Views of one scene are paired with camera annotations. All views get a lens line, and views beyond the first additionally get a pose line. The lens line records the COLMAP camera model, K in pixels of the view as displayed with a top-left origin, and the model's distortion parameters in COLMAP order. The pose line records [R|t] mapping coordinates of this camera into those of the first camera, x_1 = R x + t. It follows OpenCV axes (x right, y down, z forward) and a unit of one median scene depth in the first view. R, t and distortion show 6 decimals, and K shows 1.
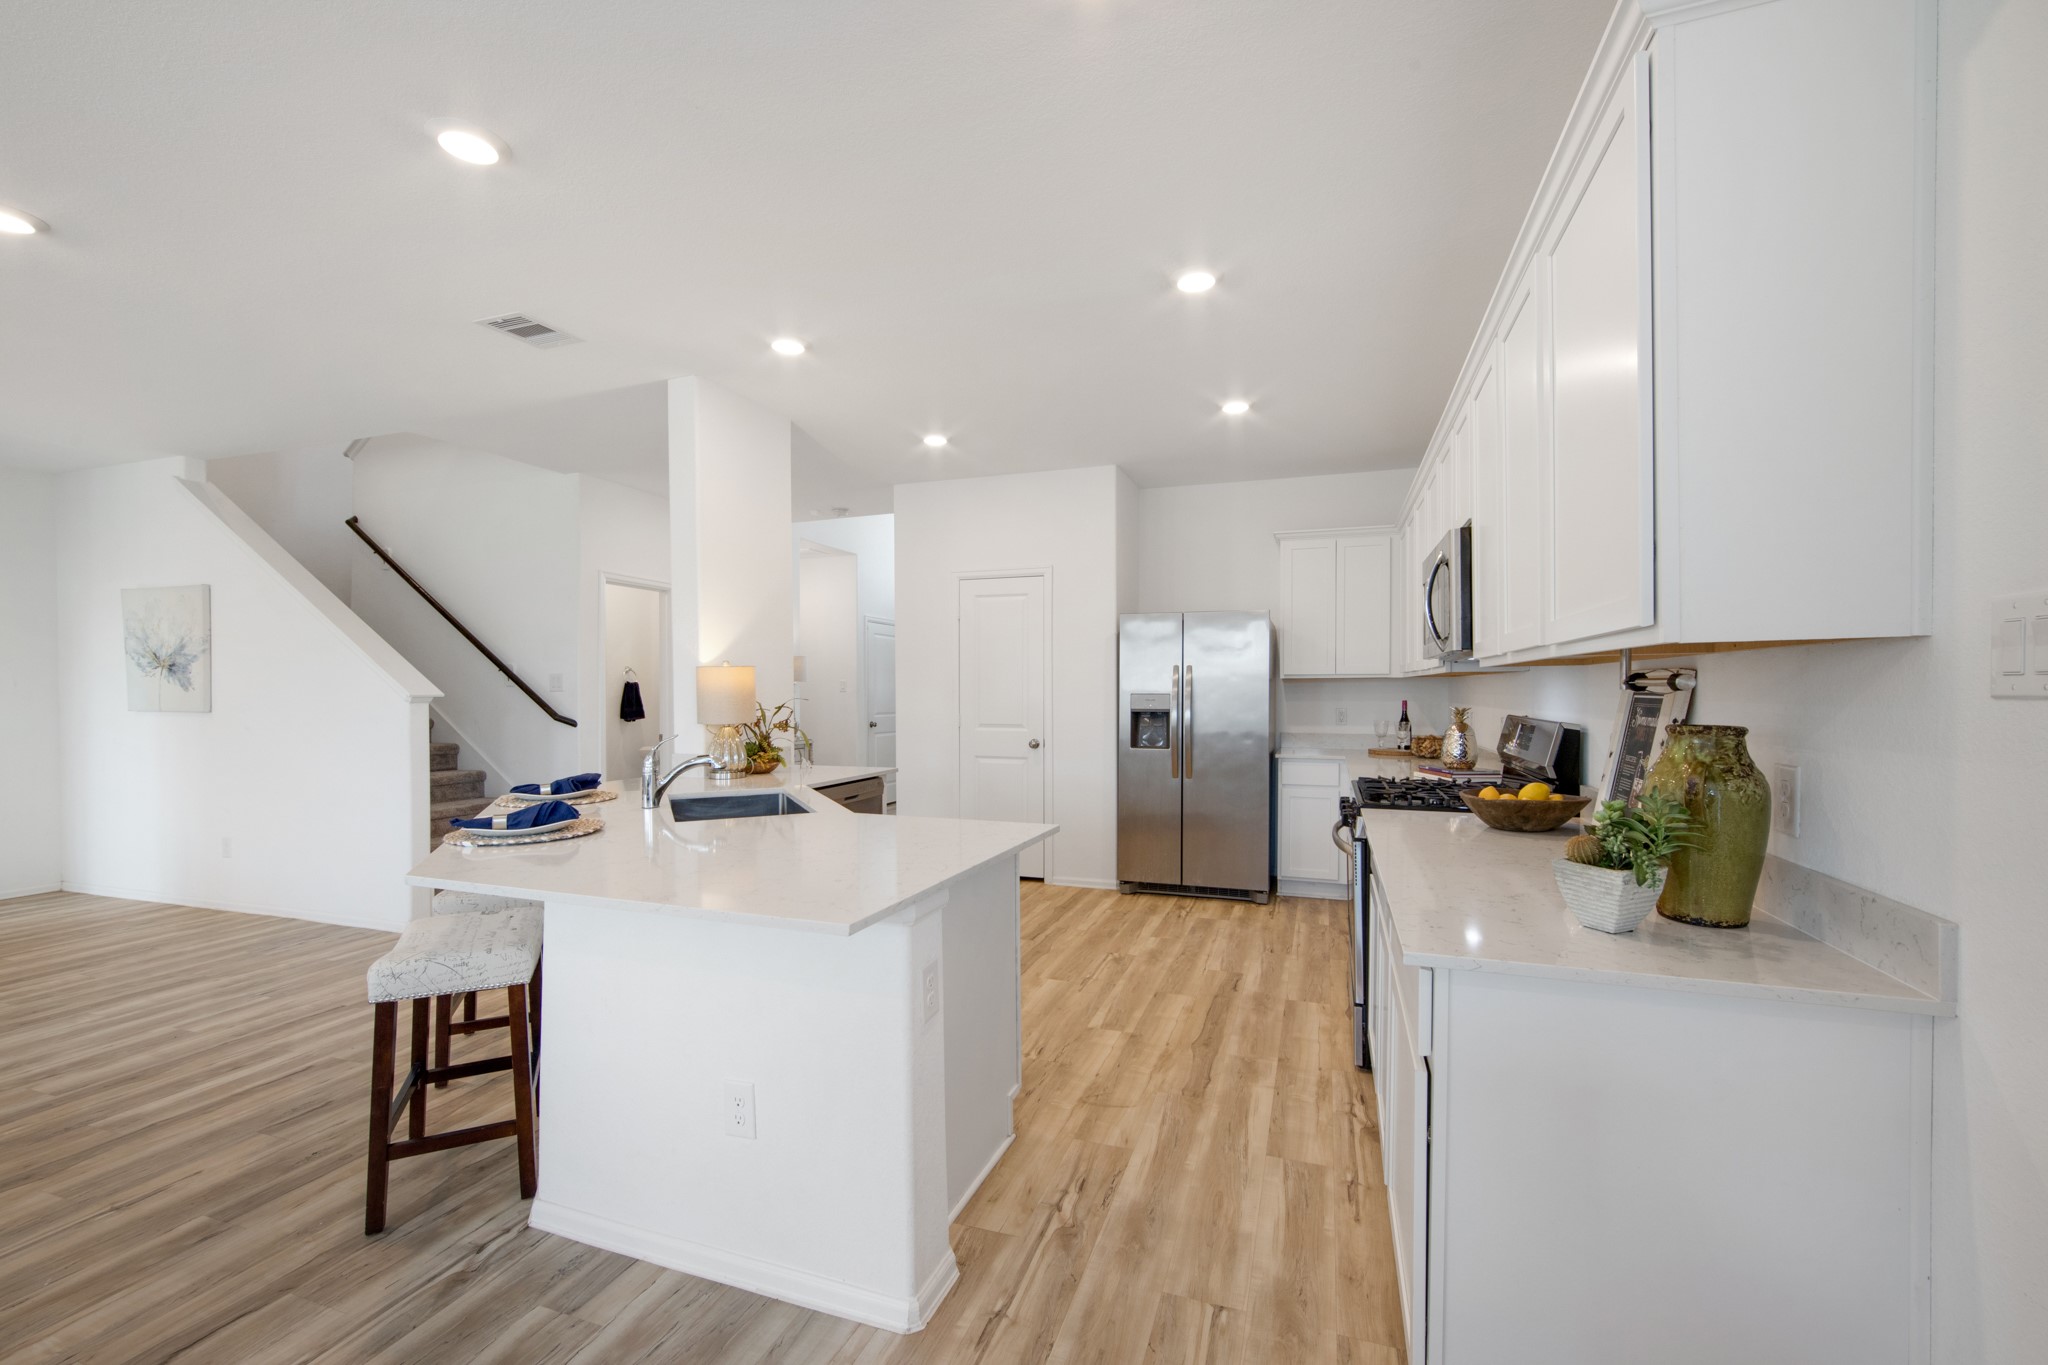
lens RADIAL K [[831.8, 0, 1041.9], [0, 831.8, 697.5], [0, 0, 1]] dist [0.002094, 0.000459]
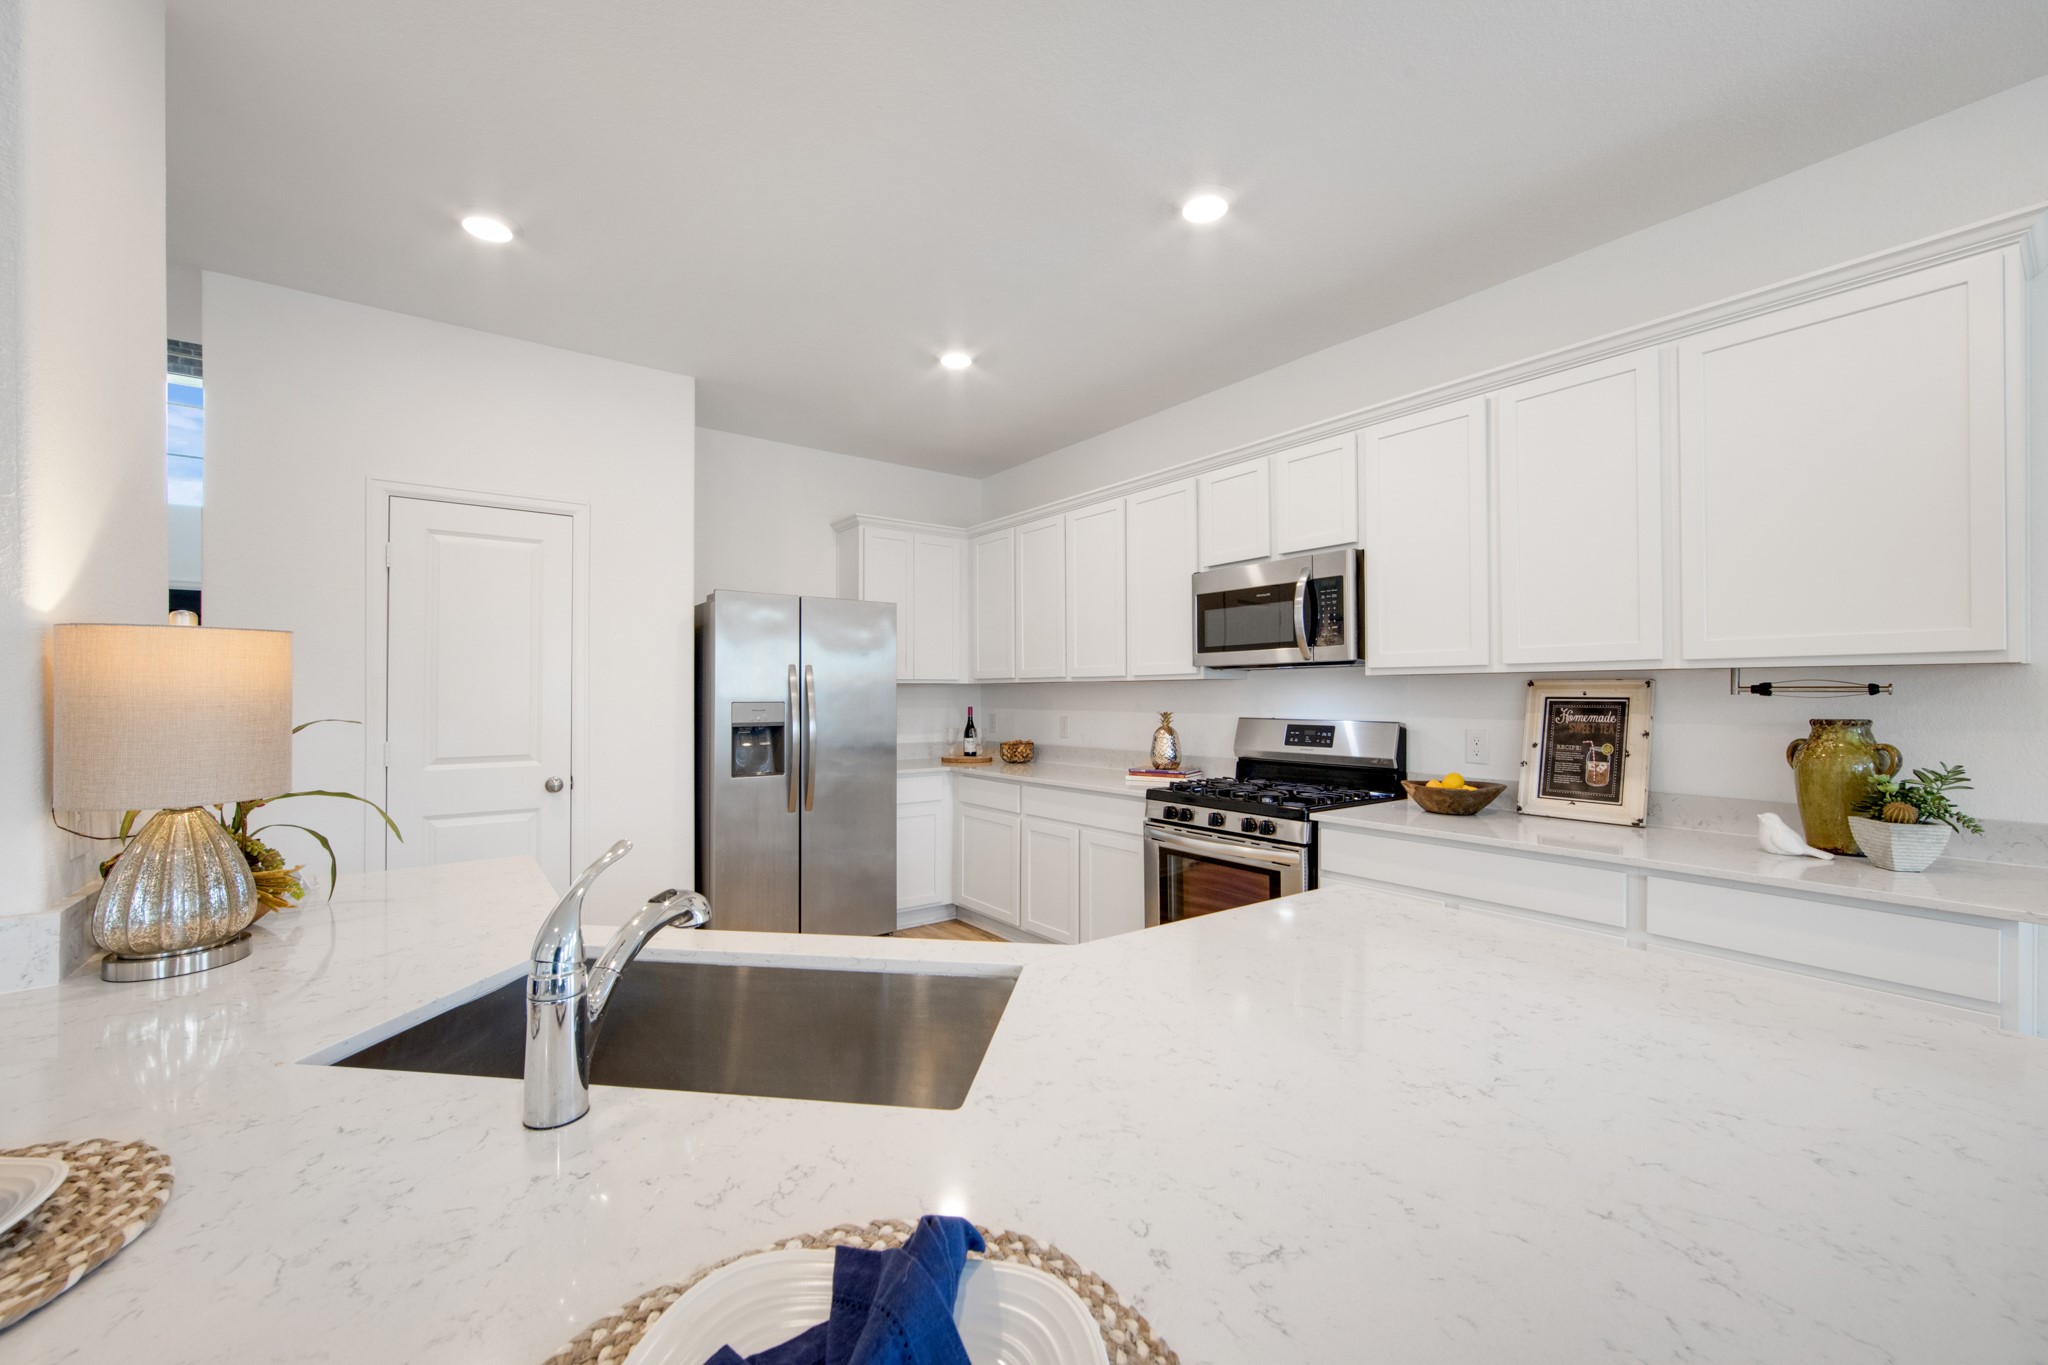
lens RADIAL K [[811.1, 0, 1034.8], [0, 811.1, 690.7], [0, 0, 1]] dist [-0.011751, 0.003053]
pose [[0.561958, 0.003762, 0.827157, -0.378762], [0.009723, 0.999891, -0.011154, -0.004612], [-0.827109, 0.014311, 0.561860, 0.445056]]
